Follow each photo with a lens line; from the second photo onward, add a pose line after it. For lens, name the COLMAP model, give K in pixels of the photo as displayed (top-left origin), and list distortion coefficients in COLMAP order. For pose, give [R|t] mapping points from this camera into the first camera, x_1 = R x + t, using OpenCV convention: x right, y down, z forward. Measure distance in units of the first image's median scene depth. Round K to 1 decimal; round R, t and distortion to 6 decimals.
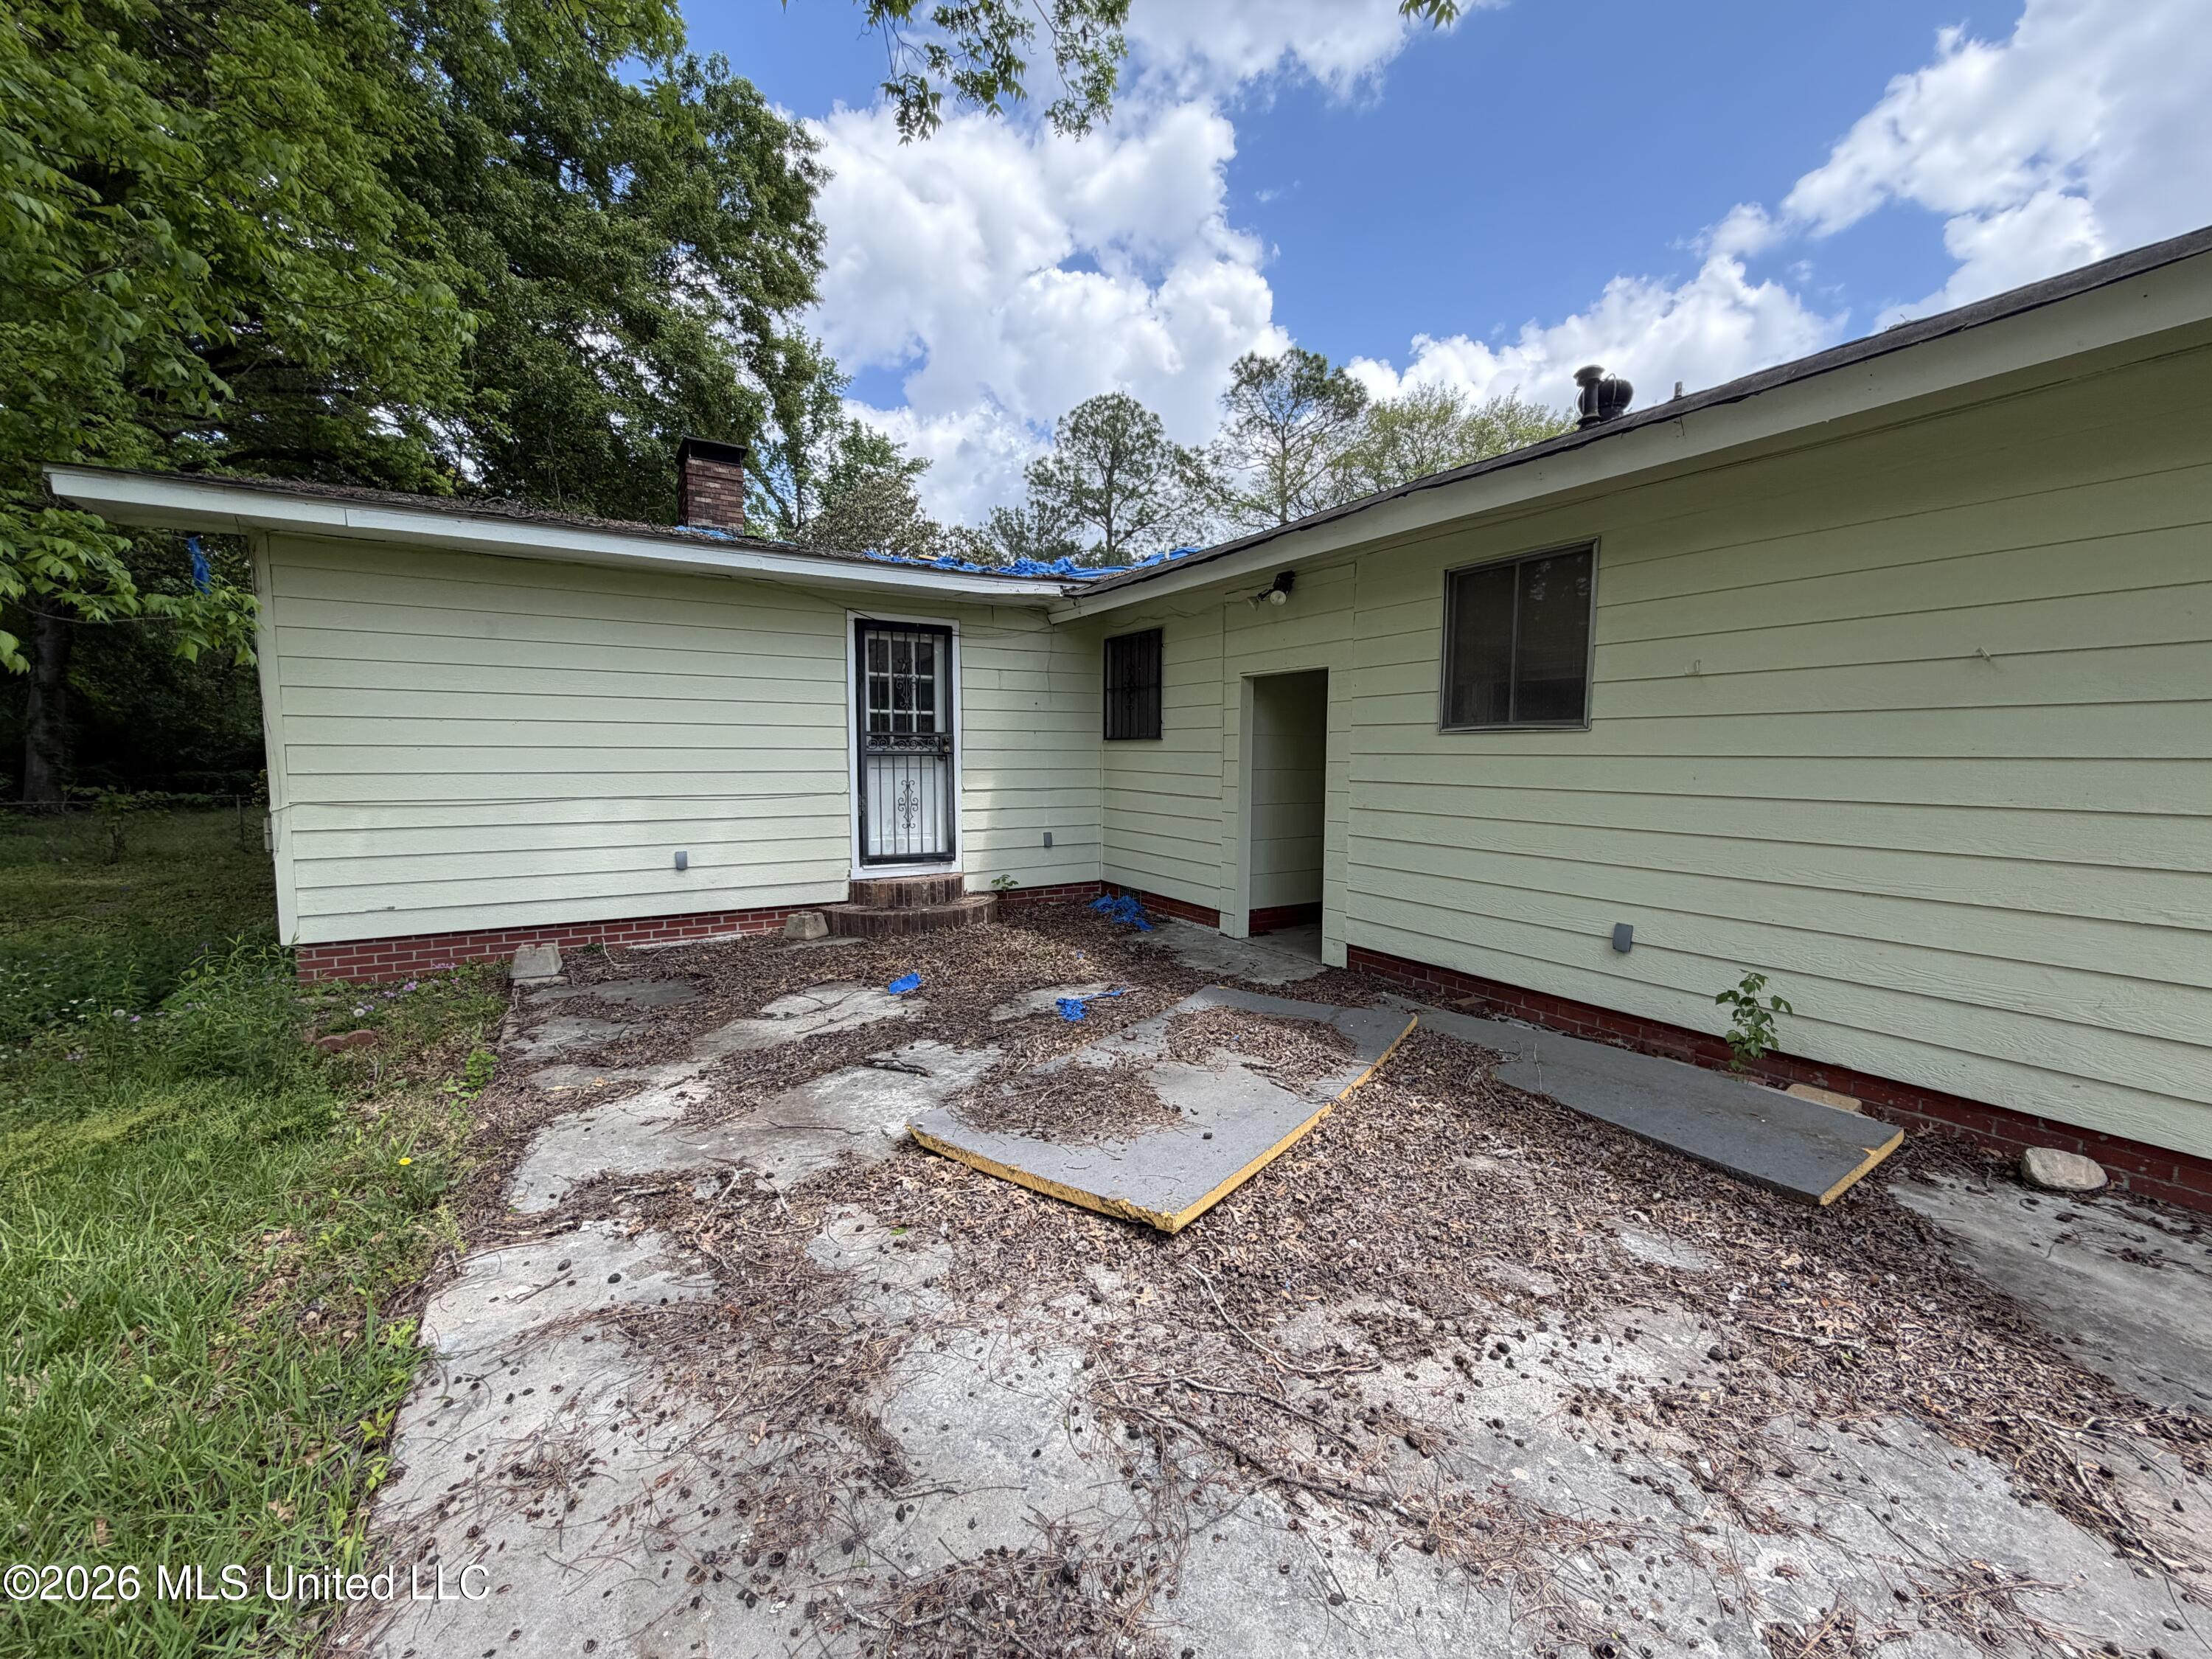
lens RADIAL K [[889.8, 0, 1097.4], [0, 889.8, 824.0], [0, 0, 1]] dist [0.000321, -0.000029]
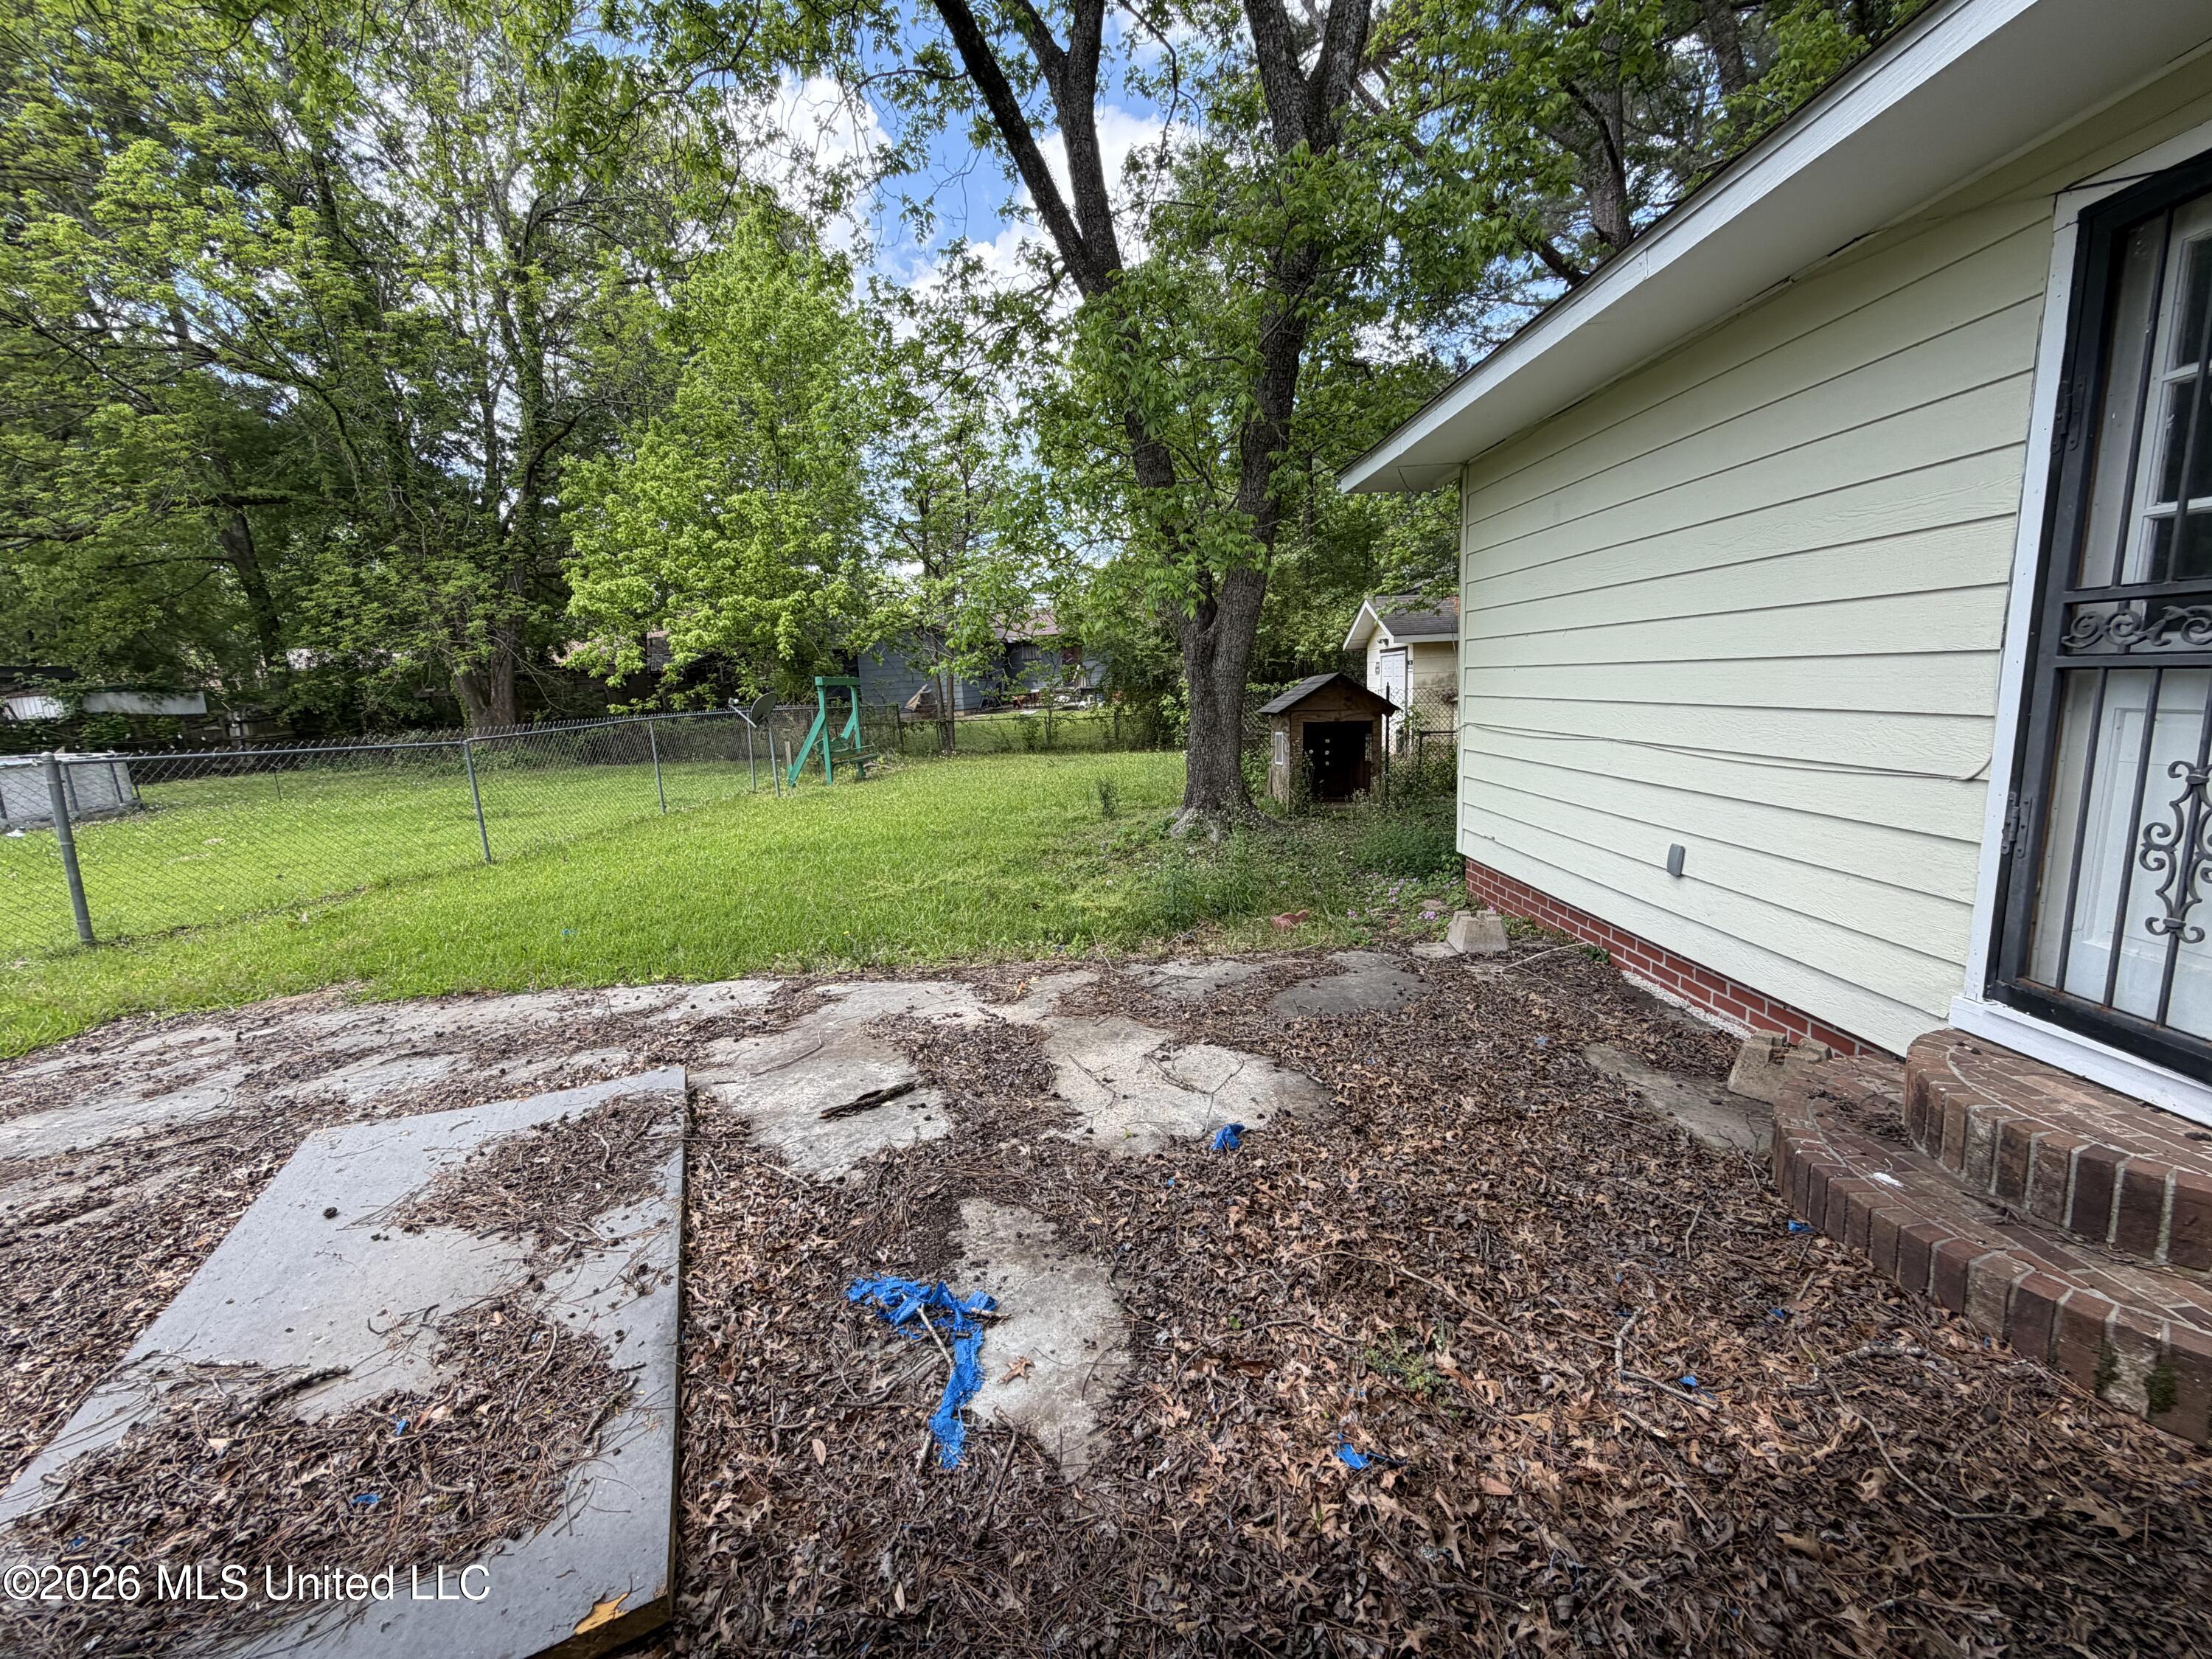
lens RADIAL K [[889.8, 0, 1097.4], [0, 889.8, 824.0], [0, 0, 1]] dist [0.000321, -0.000029]
pose [[-0.498685, 0.156488, -0.852540, 0.326516], [-0.022304, 0.980926, 0.193100, -0.135758], [0.866496, 0.115311, -0.485682, 1.553094]]
